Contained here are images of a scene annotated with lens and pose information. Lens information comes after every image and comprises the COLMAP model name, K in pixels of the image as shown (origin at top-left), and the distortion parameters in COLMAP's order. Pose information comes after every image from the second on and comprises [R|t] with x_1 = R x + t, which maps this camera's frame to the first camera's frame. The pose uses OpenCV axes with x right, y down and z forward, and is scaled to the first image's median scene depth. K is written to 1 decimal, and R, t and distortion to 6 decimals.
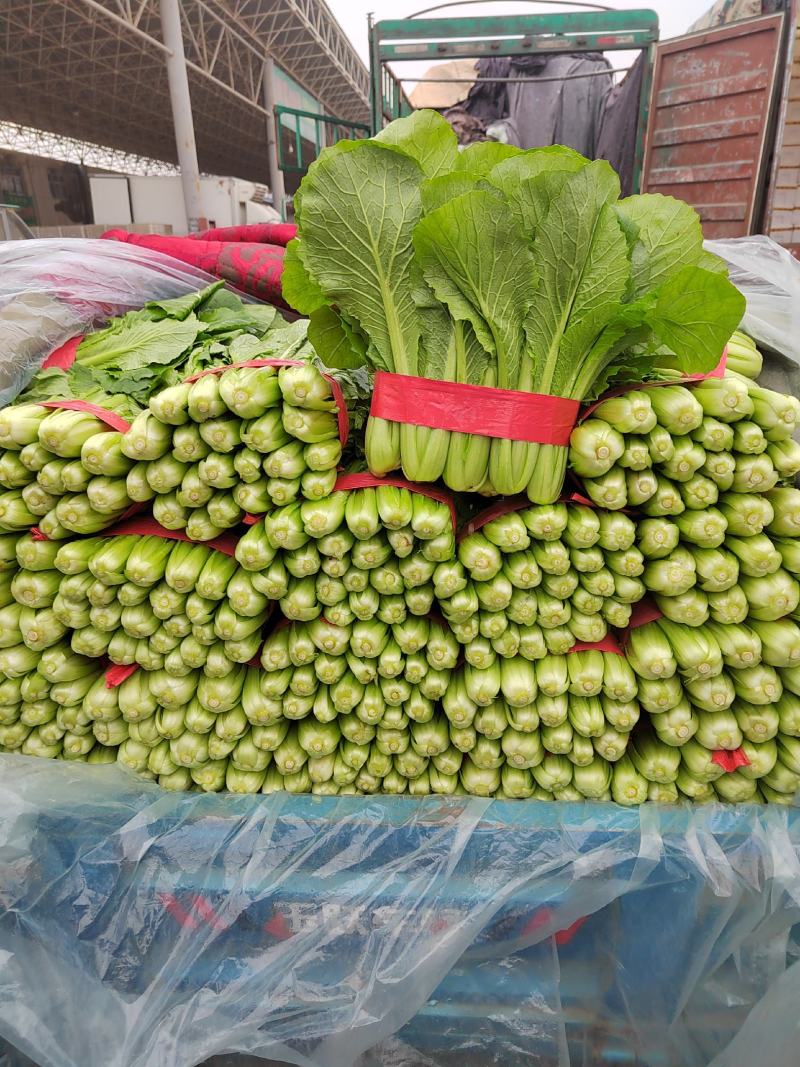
lens RADIAL K [[733.3, 0, 400.0], [0, 733.3, 533.5], [0, 0, 1]] dist [0.033931, -0.000848]
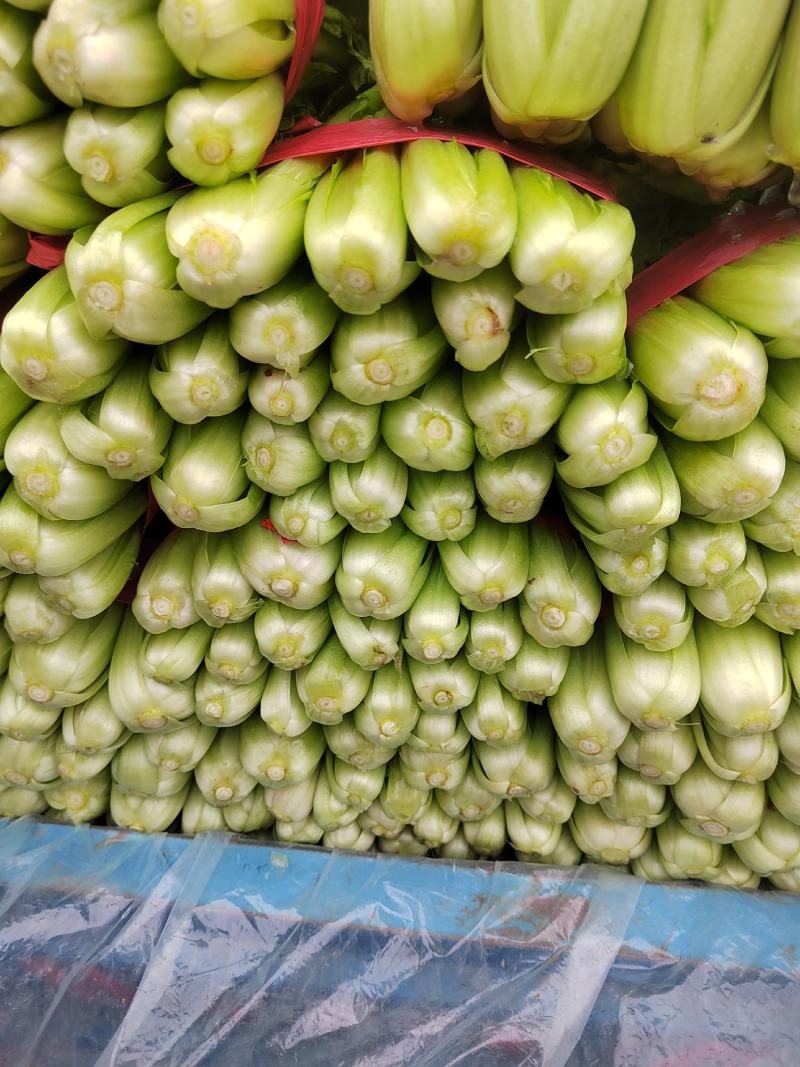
lens RADIAL K [[733.3, 0, 400.0], [0, 733.3, 533.5], [0, 0, 1]] dist [0.033931, -0.000848]
pose [[0.998736, 0.020190, -0.046035, -0.014301], [-0.007345, 0.964578, 0.263694, 0.015332], [0.049728, -0.263023, 0.963507, 0.621828]]
